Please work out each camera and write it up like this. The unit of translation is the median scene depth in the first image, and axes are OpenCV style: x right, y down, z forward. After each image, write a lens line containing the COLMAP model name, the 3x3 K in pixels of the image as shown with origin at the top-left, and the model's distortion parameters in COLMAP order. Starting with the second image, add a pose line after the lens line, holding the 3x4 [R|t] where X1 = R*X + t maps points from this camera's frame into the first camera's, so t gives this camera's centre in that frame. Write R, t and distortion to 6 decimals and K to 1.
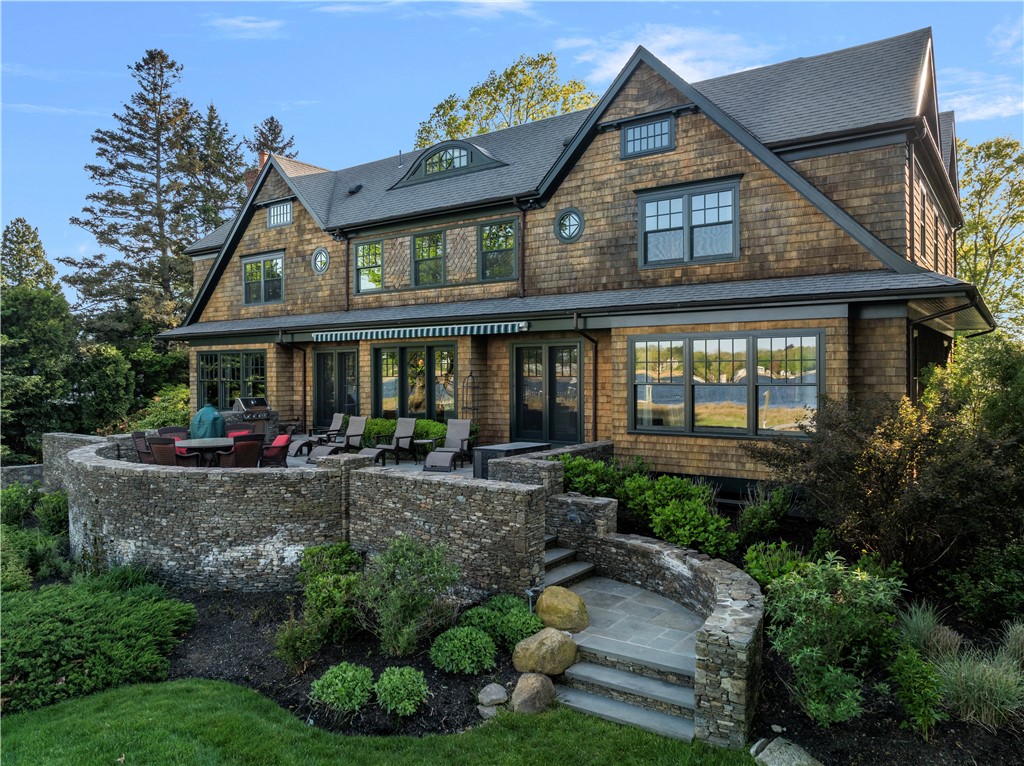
lens RADIAL K [[725.2, 0, 512.8], [0, 725.2, 380.0], [0, 0, 1]] dist [-0.047796, 0.022793]
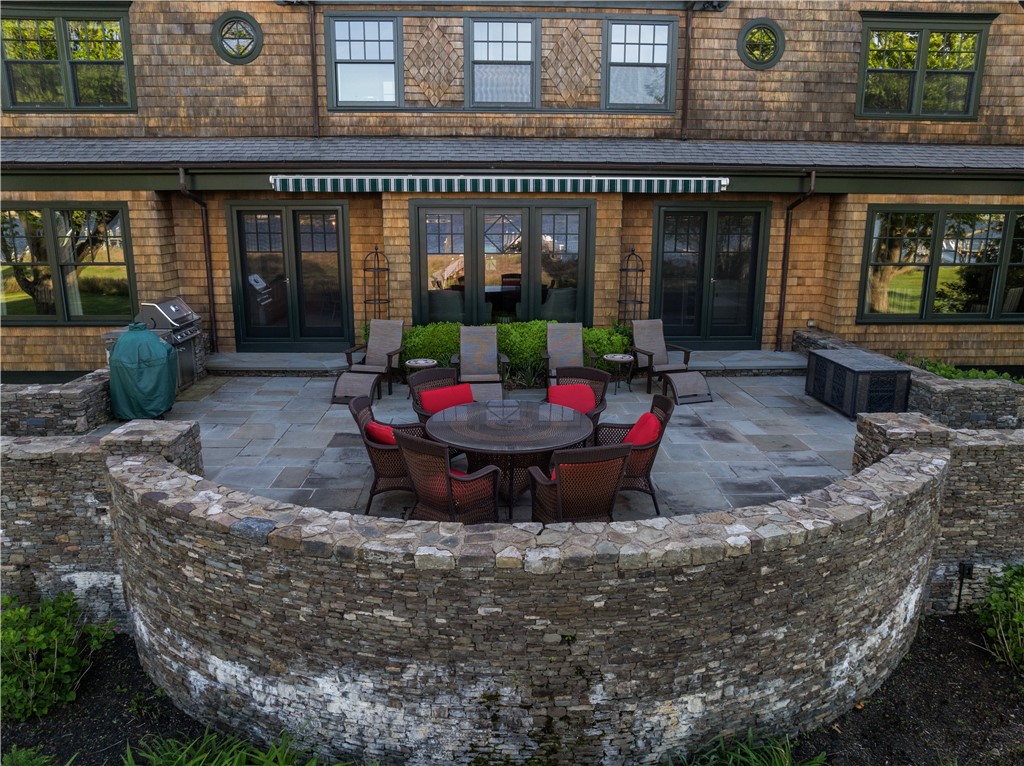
lens RADIAL K [[725.2, 0, 511.0], [0, 725.2, 384.4], [0, 0, 1]] dist [-0.047796, 0.022793]
pose [[0.789441, -0.138030, 0.598106, -0.602629], [0.000064, 0.974408, 0.224788, -0.040834], [-0.613827, -0.177418, 0.769246, 0.539585]]
